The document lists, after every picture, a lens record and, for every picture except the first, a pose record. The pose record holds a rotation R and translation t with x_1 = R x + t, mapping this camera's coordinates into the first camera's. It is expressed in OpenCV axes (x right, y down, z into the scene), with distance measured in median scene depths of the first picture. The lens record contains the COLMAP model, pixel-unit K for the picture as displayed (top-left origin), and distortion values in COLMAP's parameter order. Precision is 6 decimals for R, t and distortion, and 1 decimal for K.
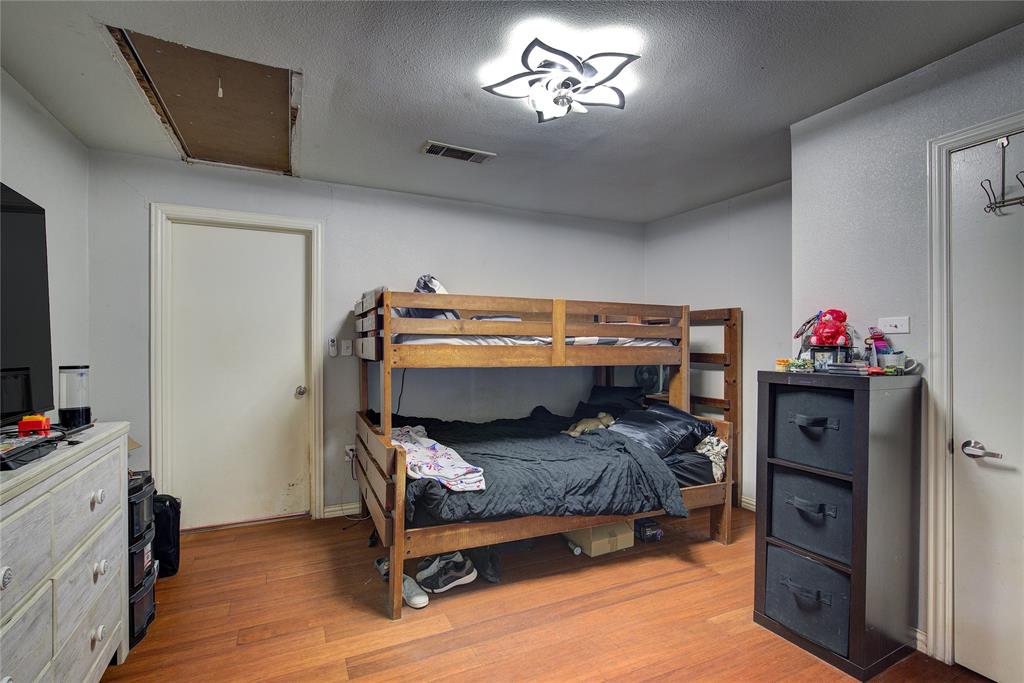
lens RADIAL K [[465.4, 0, 508.1], [0, 465.4, 343.4], [0, 0, 1]] dist [-0.003847, 0.002385]
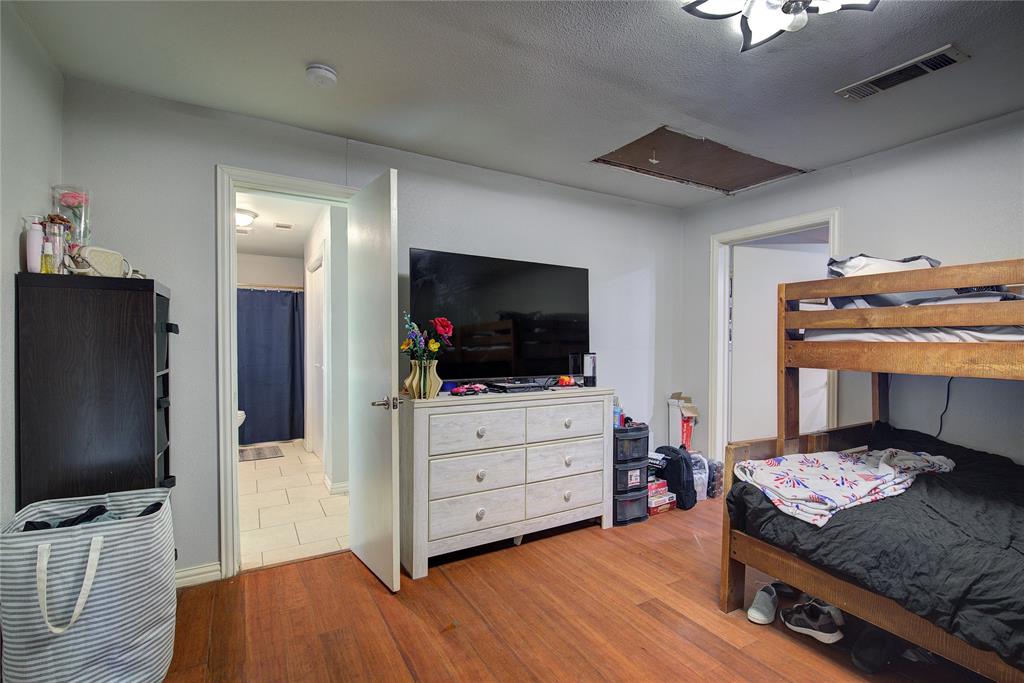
lens RADIAL K [[465.4, 0, 508.6], [0, 465.4, 343.3], [0, 0, 1]] dist [-0.003847, 0.002385]
pose [[0.088422, 0.000714, -0.996083, 0.659080], [-0.002030, 0.999998, 0.000537, 0.007180], [0.996081, 0.001974, 0.088423, 0.400278]]
